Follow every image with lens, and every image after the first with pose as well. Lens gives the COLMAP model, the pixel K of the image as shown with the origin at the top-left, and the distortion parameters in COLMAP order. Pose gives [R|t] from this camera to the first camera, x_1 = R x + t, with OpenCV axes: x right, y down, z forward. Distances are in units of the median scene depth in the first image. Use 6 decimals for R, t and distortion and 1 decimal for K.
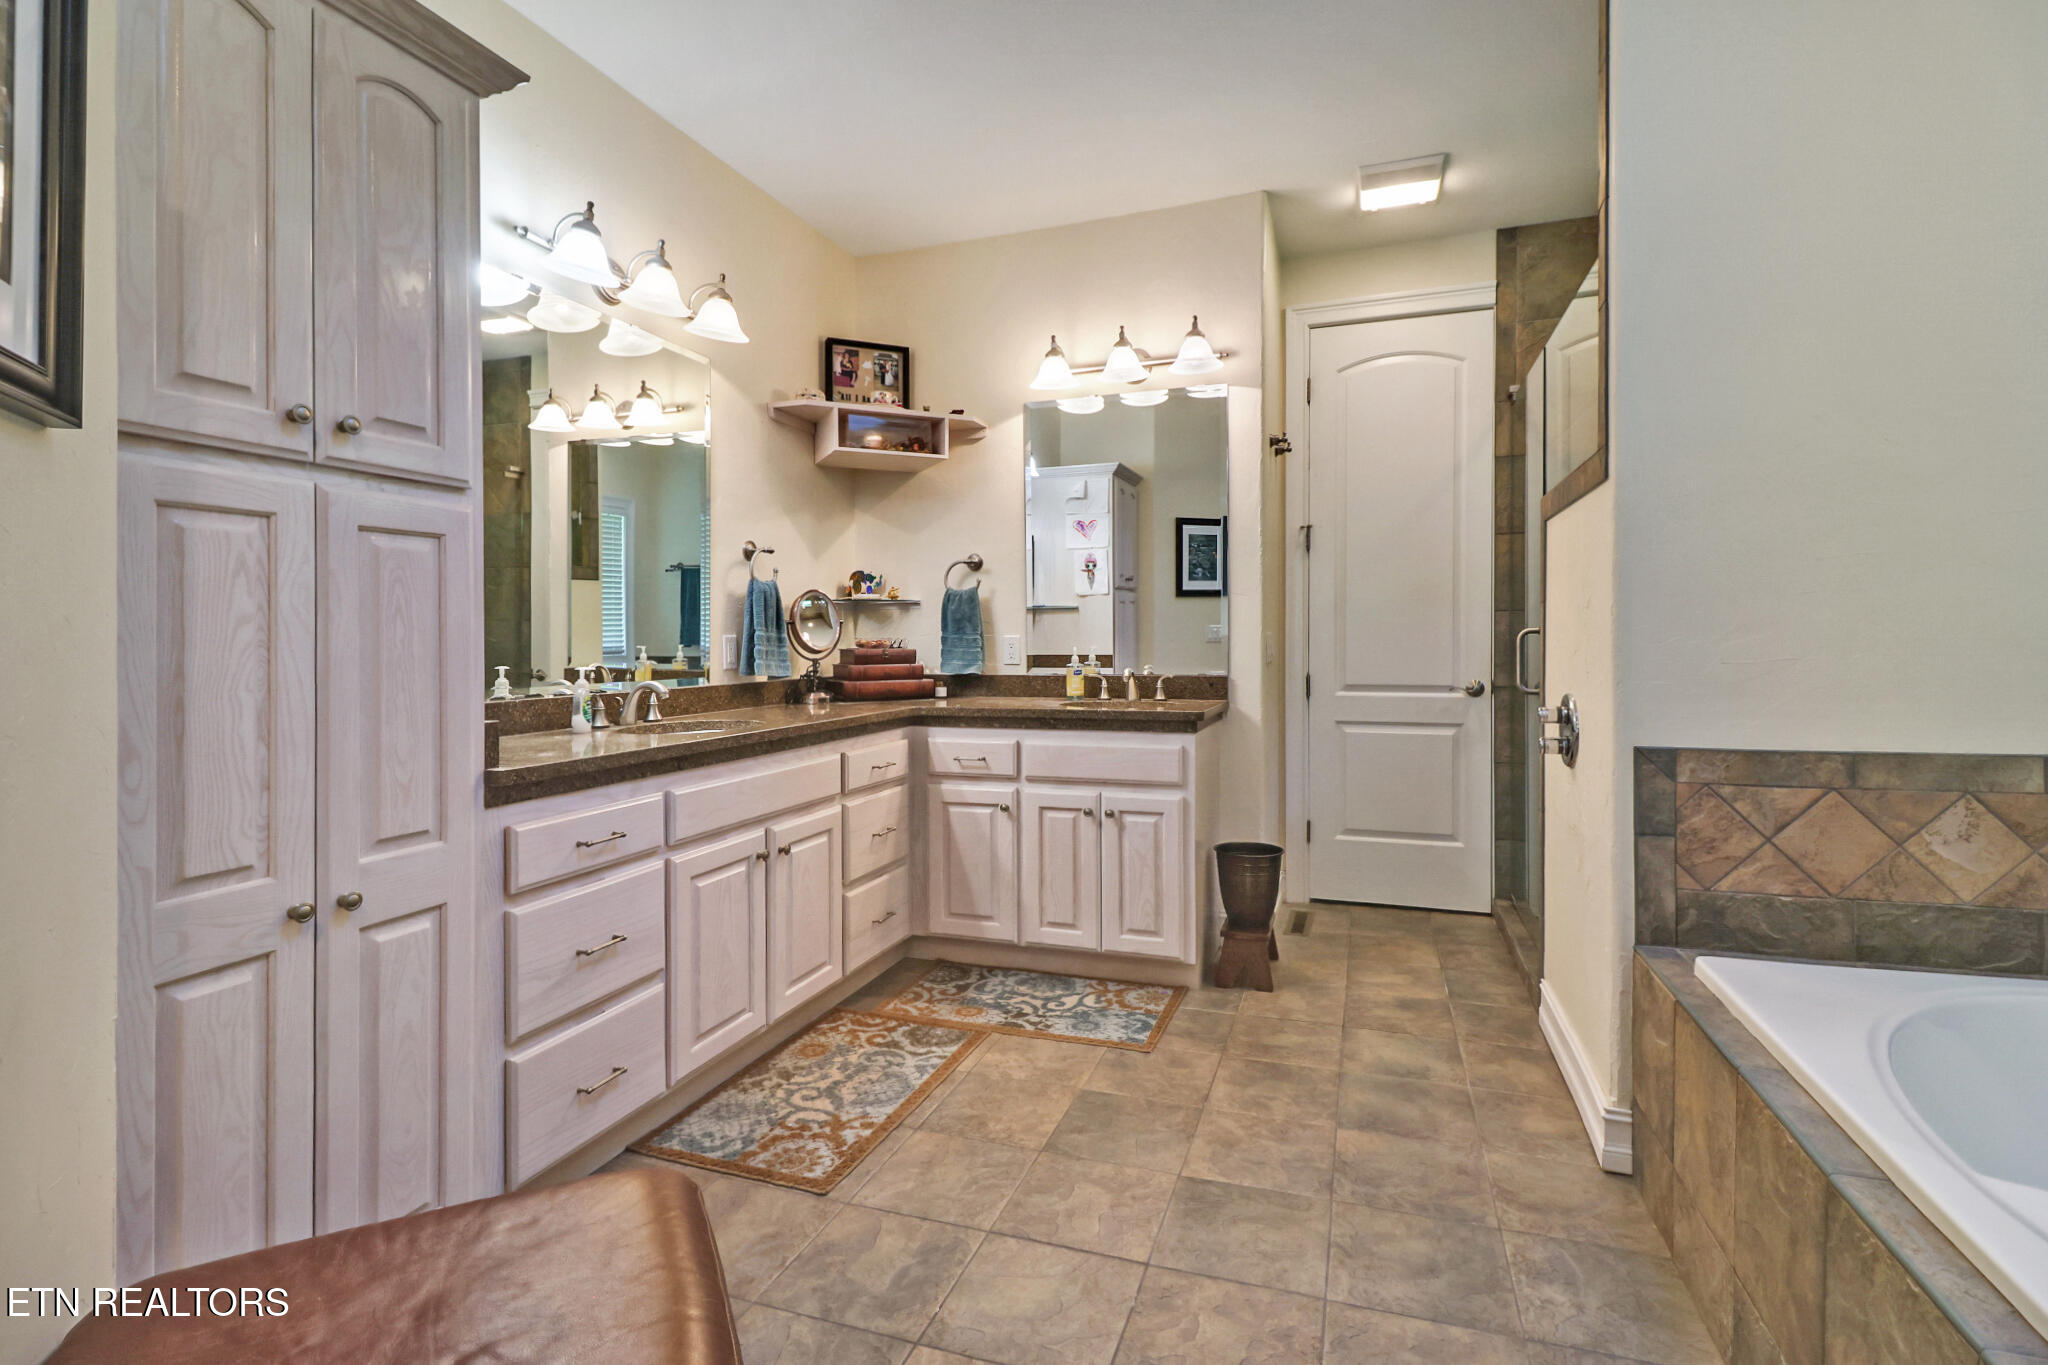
lens RADIAL K [[944.5, 0, 1034.3], [0, 944.5, 638.7], [0, 0, 1]] dist [-0.010021, -0.005643]
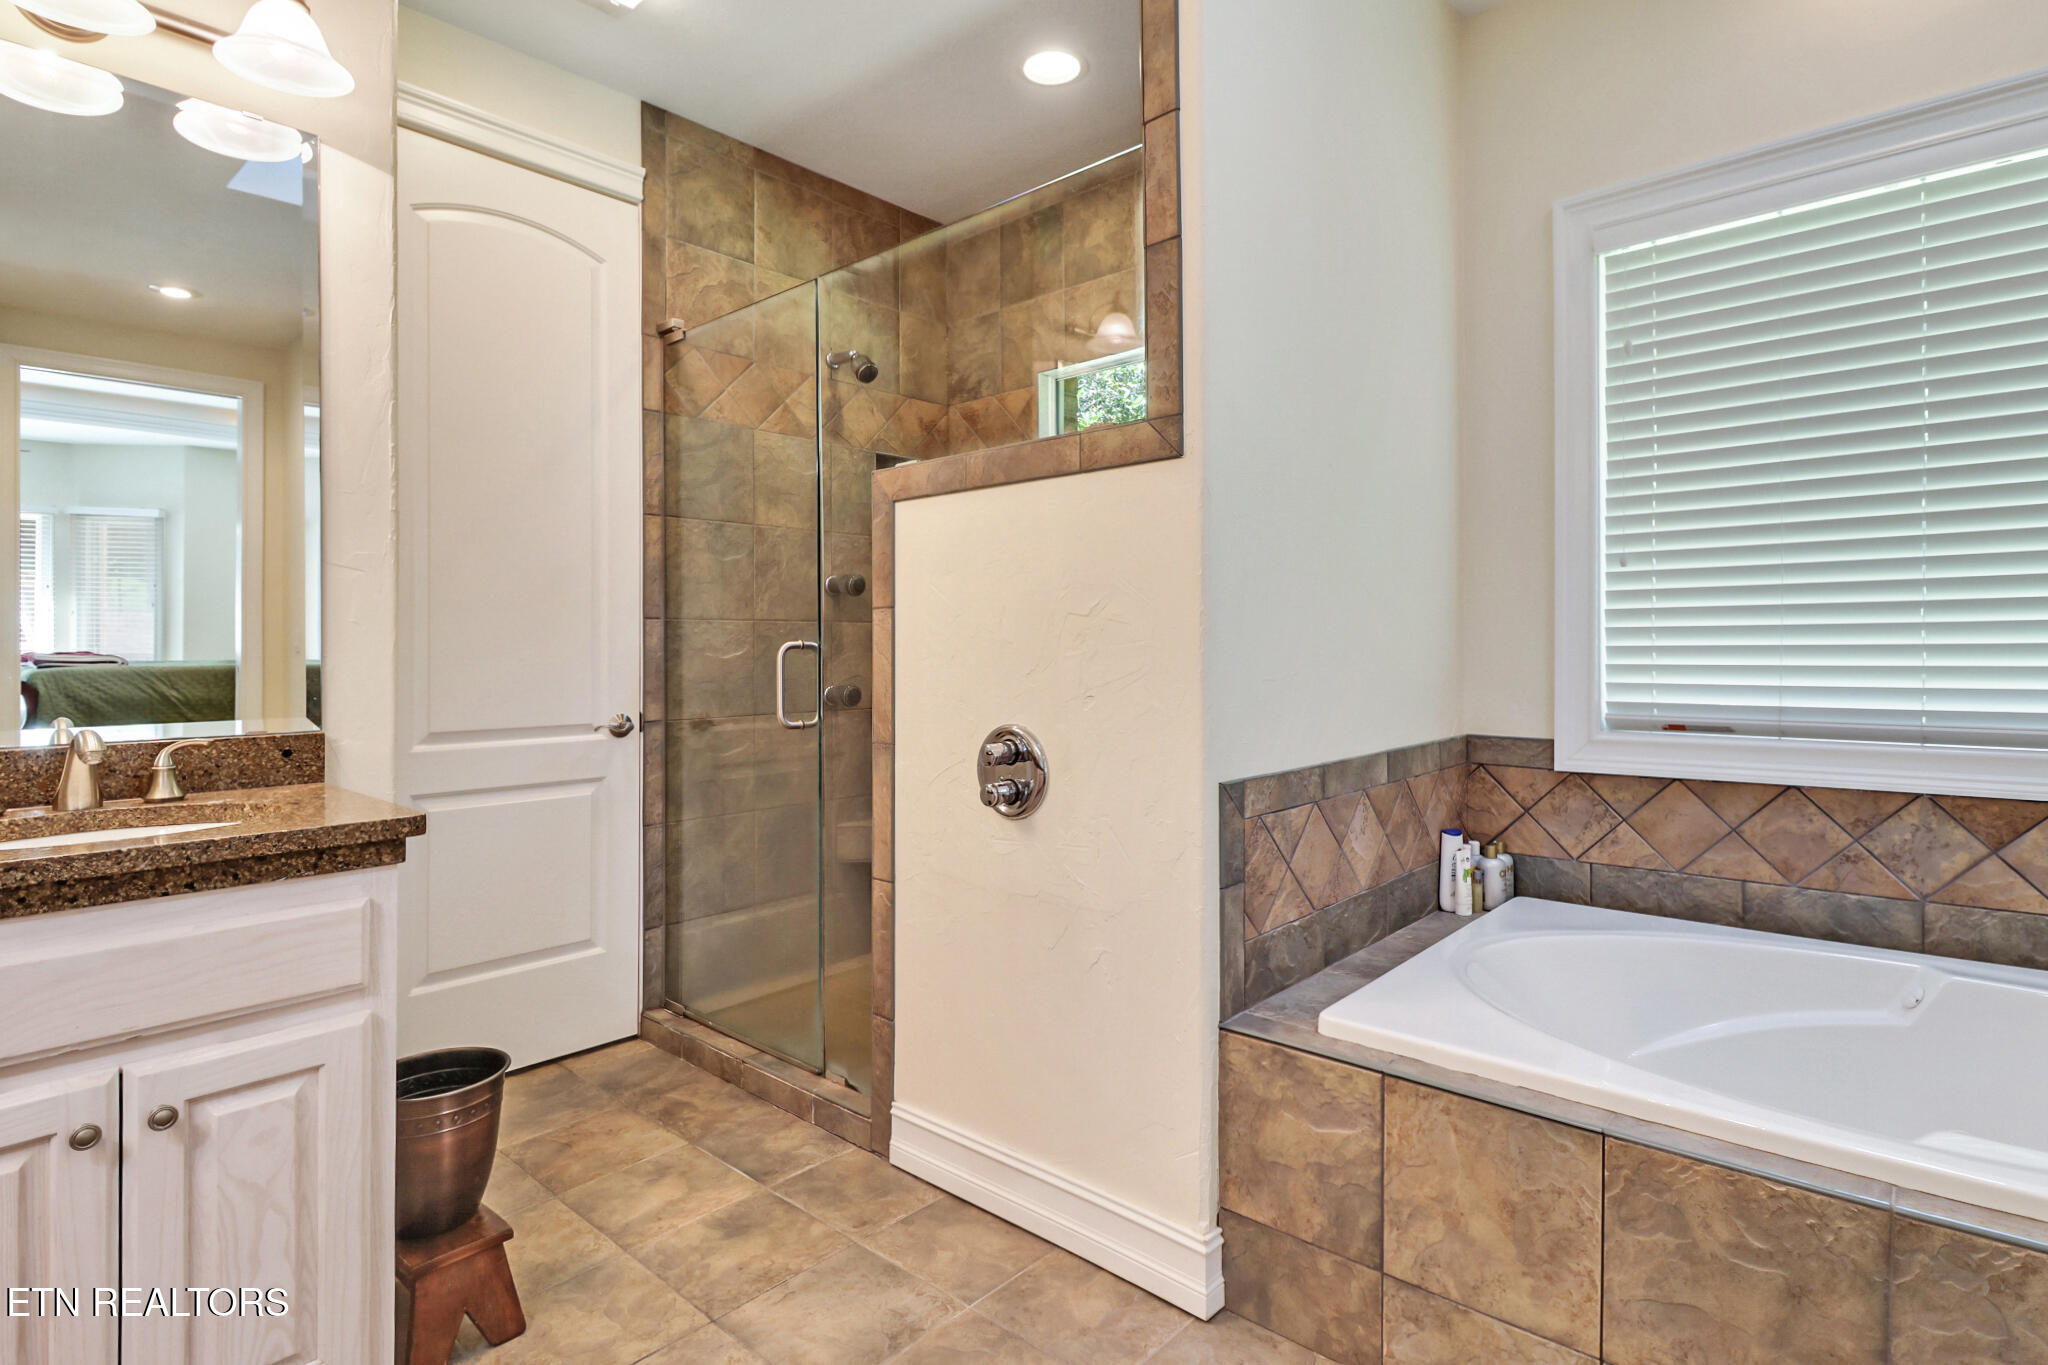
lens RADIAL K [[1022.3, 0, 1015.1], [0, 1022.3, 645.8], [0, 0, 1]] dist [0.003244, -0.009583]
pose [[0.372365, 0.008987, 0.928043, -0.169065], [0.002282, 0.999941, -0.010599, 0.001773], [-0.928084, 0.006065, 0.372322, 0.522241]]
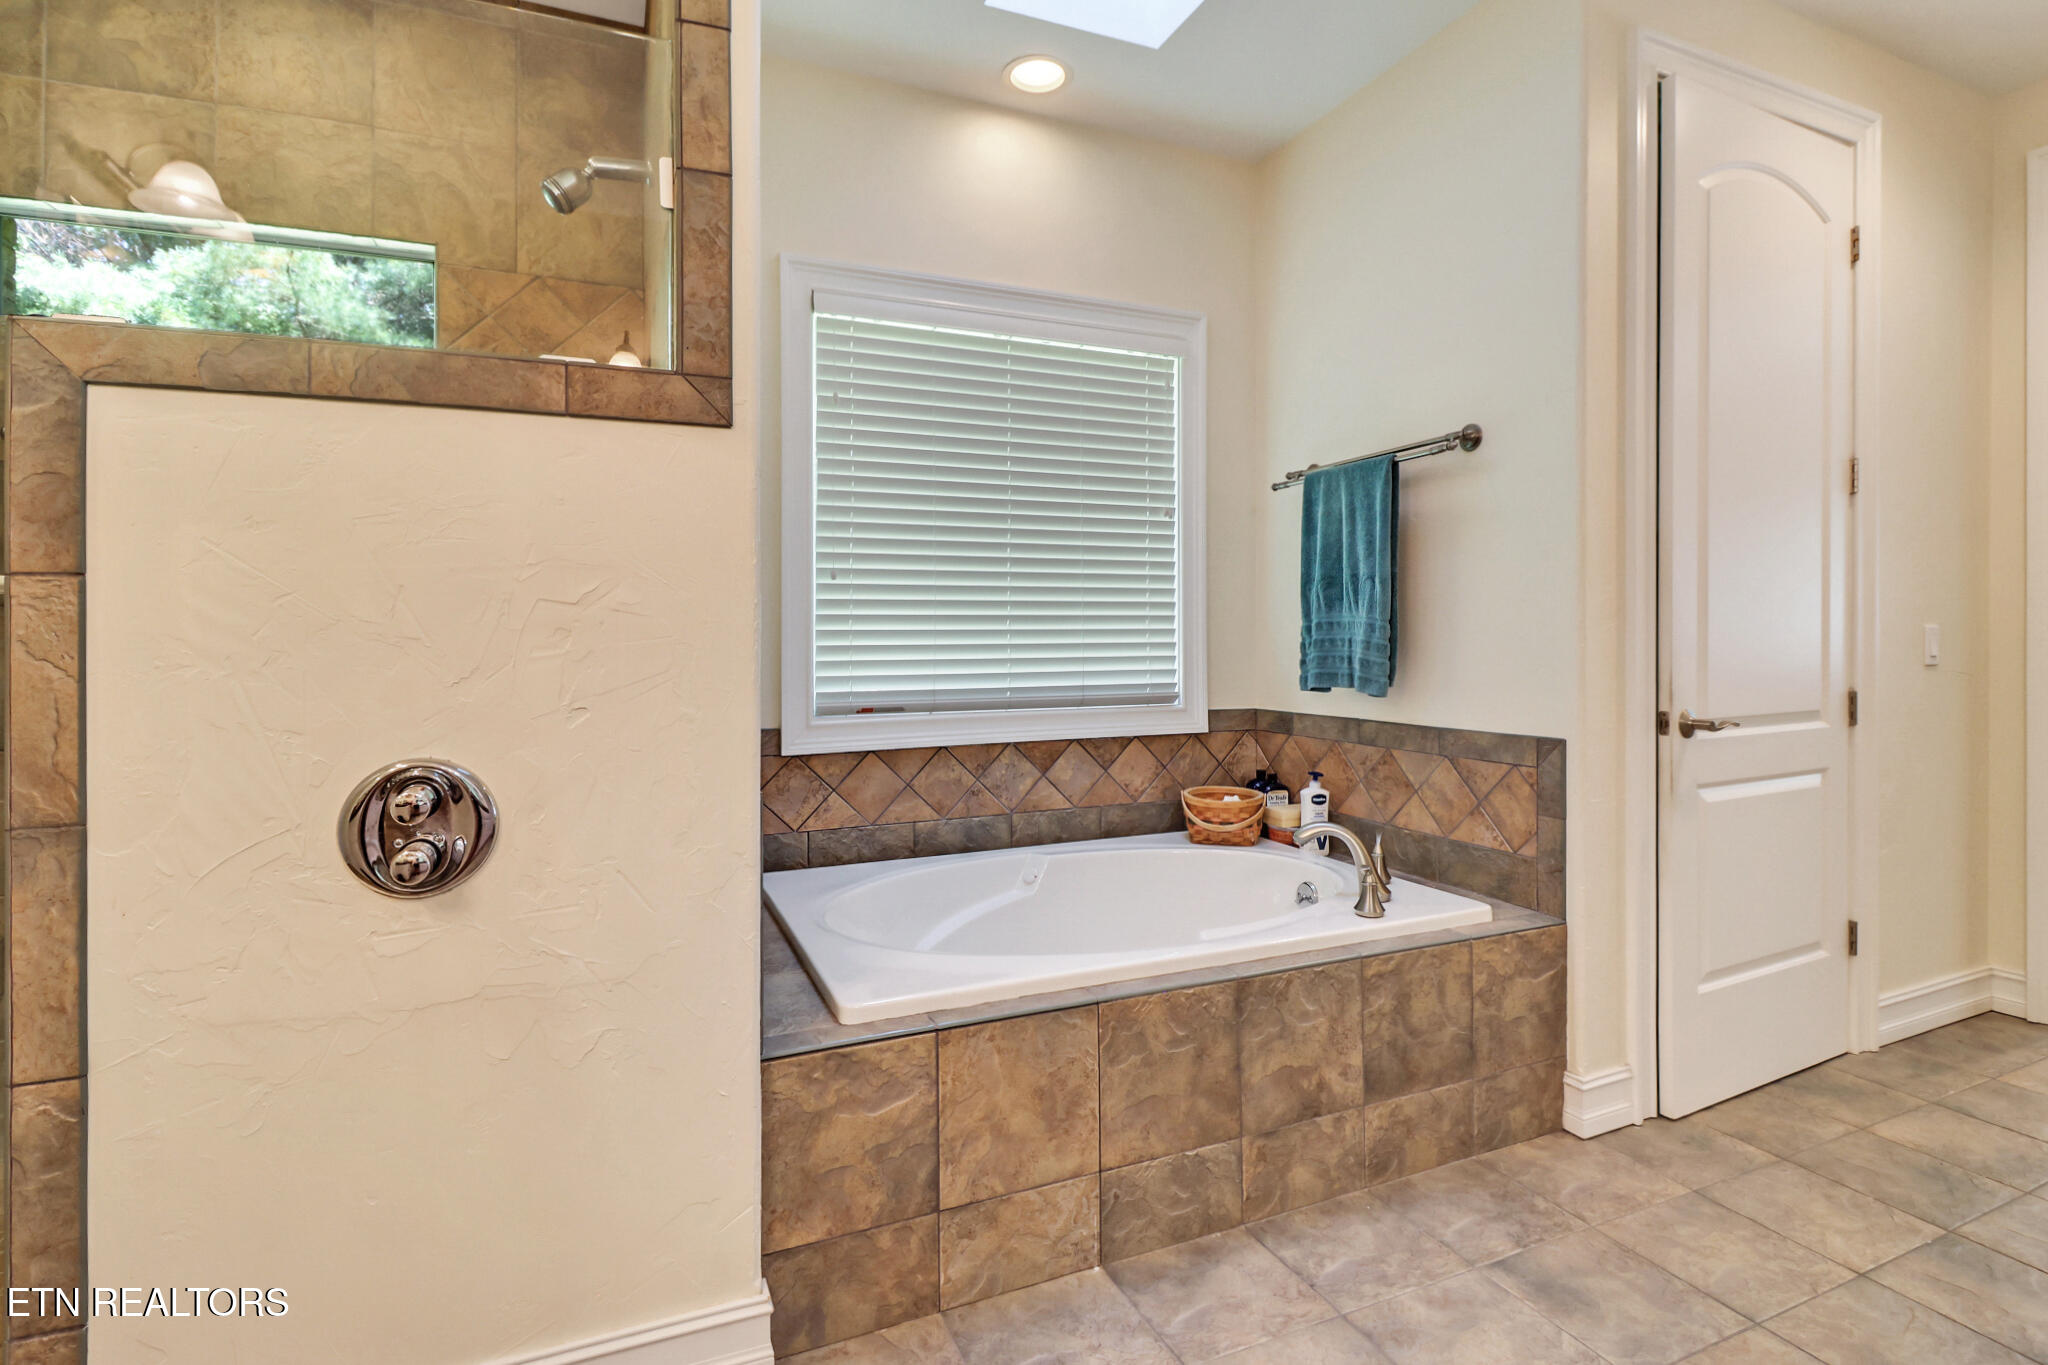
lens RADIAL K [[1022.3, 0, 975.9], [0, 1022.3, 651.8], [0, 0, 1]] dist [0.003244, -0.009583]
pose [[-0.688426, 0.010279, 0.725234, -0.046282], [0.015333, 0.999882, 0.000384, 0.002037], [-0.725145, 0.011384, -0.688502, 0.923617]]
